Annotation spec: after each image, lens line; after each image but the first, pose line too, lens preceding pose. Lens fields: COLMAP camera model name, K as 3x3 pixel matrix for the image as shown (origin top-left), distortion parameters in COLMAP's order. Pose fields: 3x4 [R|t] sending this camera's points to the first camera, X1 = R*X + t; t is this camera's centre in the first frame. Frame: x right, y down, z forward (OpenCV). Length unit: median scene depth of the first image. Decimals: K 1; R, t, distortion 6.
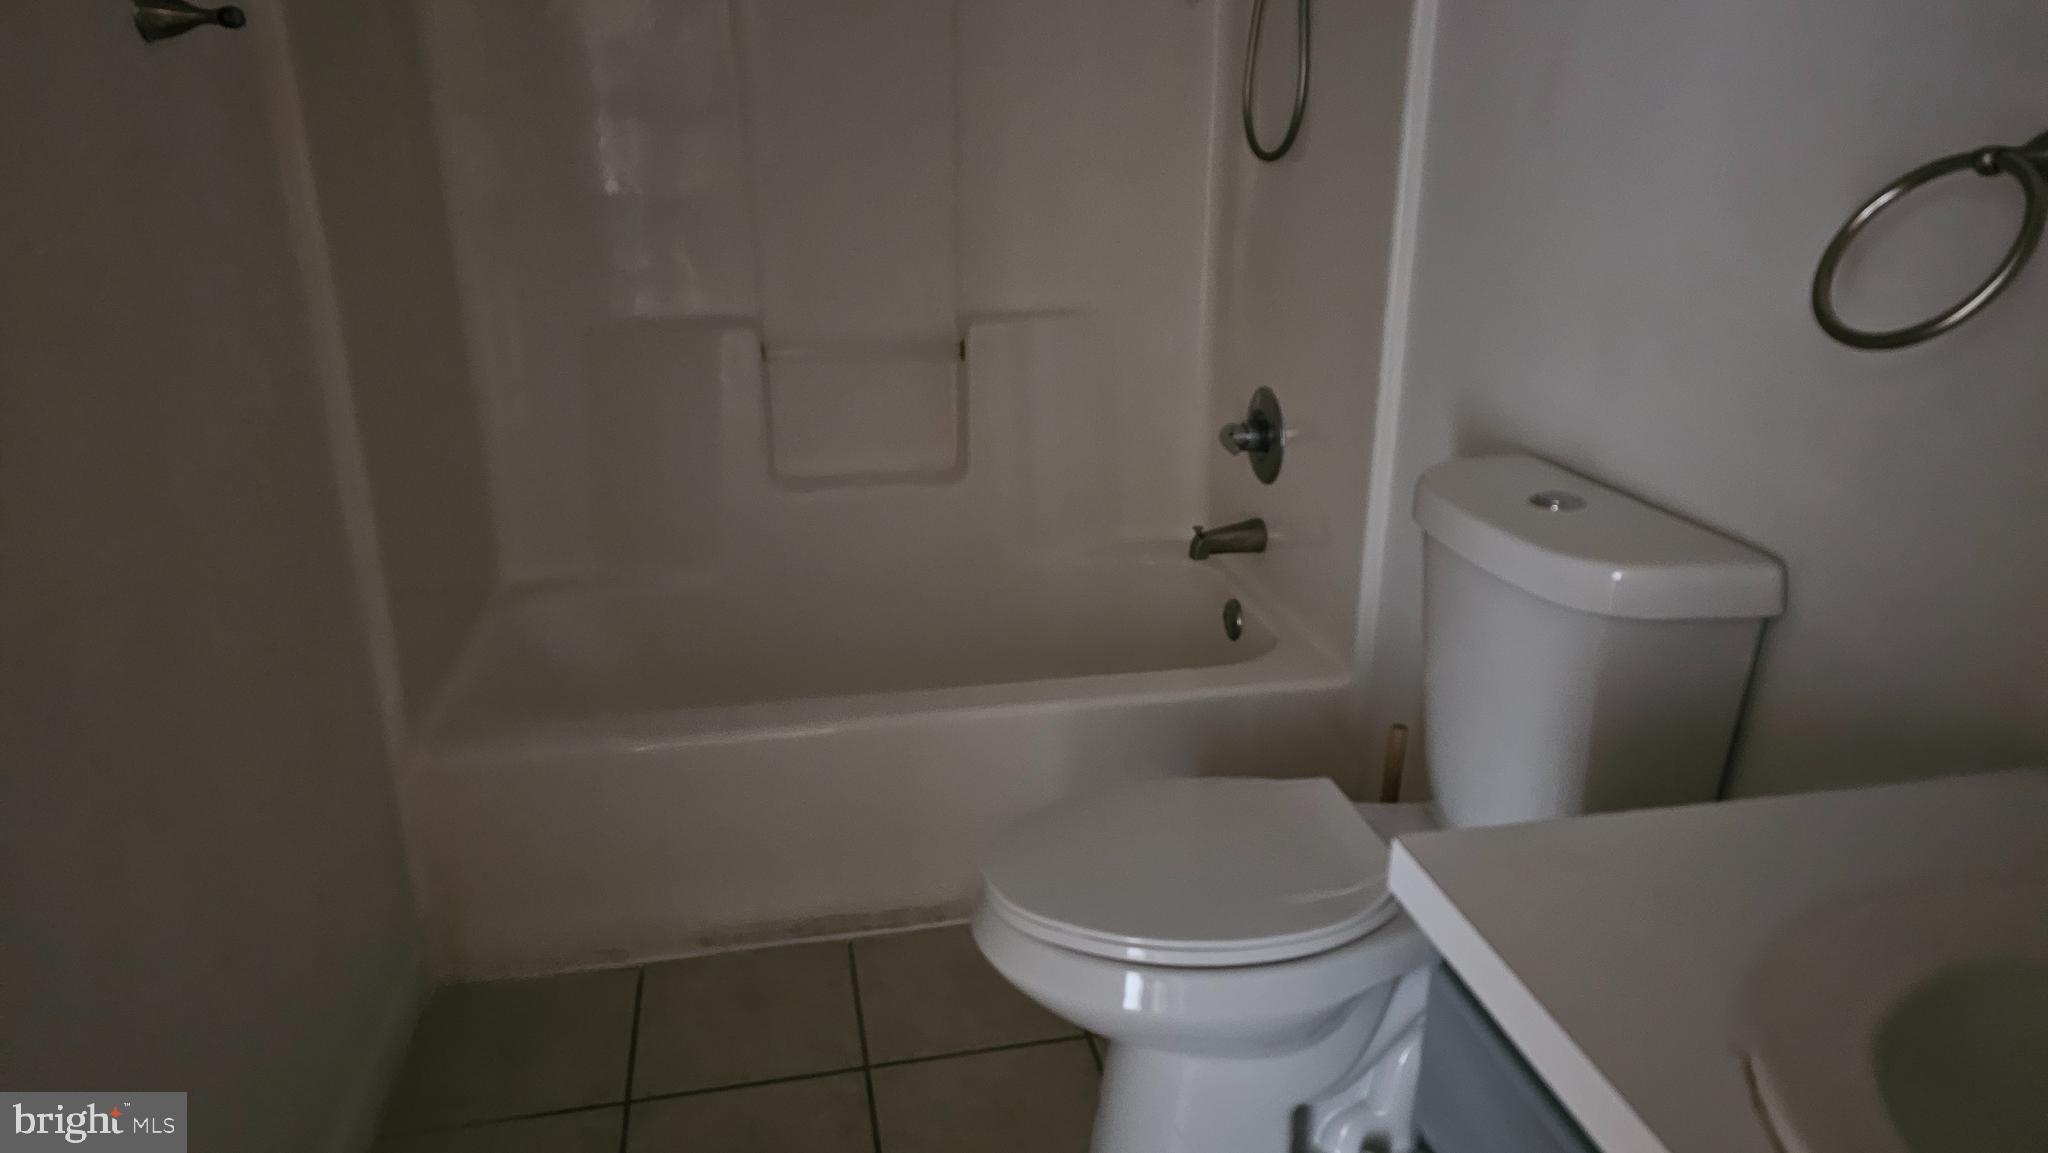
lens RADIAL K [[1309.1, 0, 1023.5], [0, 1309.1, 588.8], [0, 0, 1]] dist [0.008633, 0.000147]
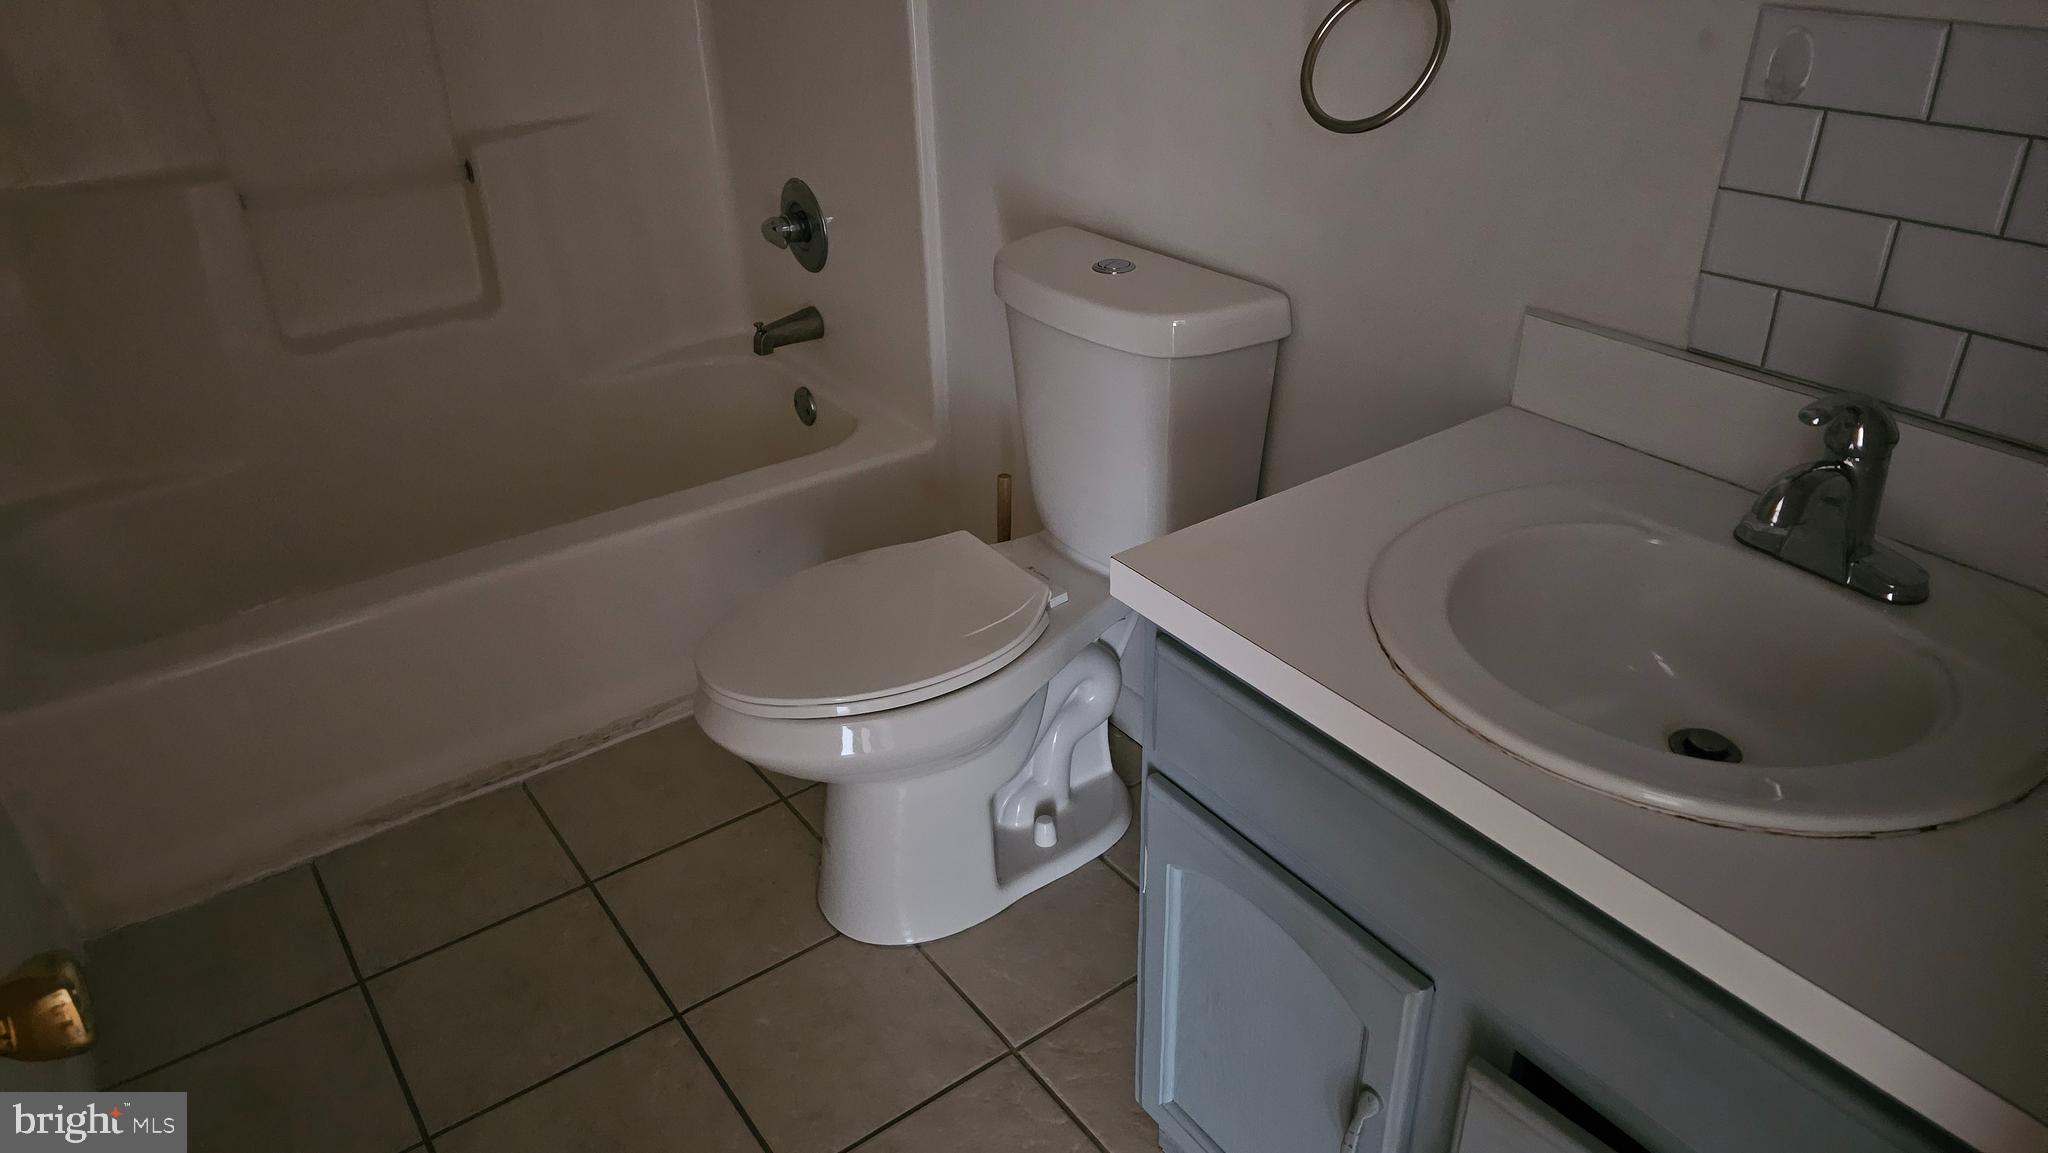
lens RADIAL K [[1309.1, 0, 1023.5], [0, 1309.1, 588.8], [0, 0, 1]] dist [0.008633, 0.000147]
pose [[0.914357, -0.221494, 0.338956, -0.101417], [0.160527, 0.966816, 0.198741, -0.022760], [-0.371728, -0.127308, 0.919571, -0.084645]]
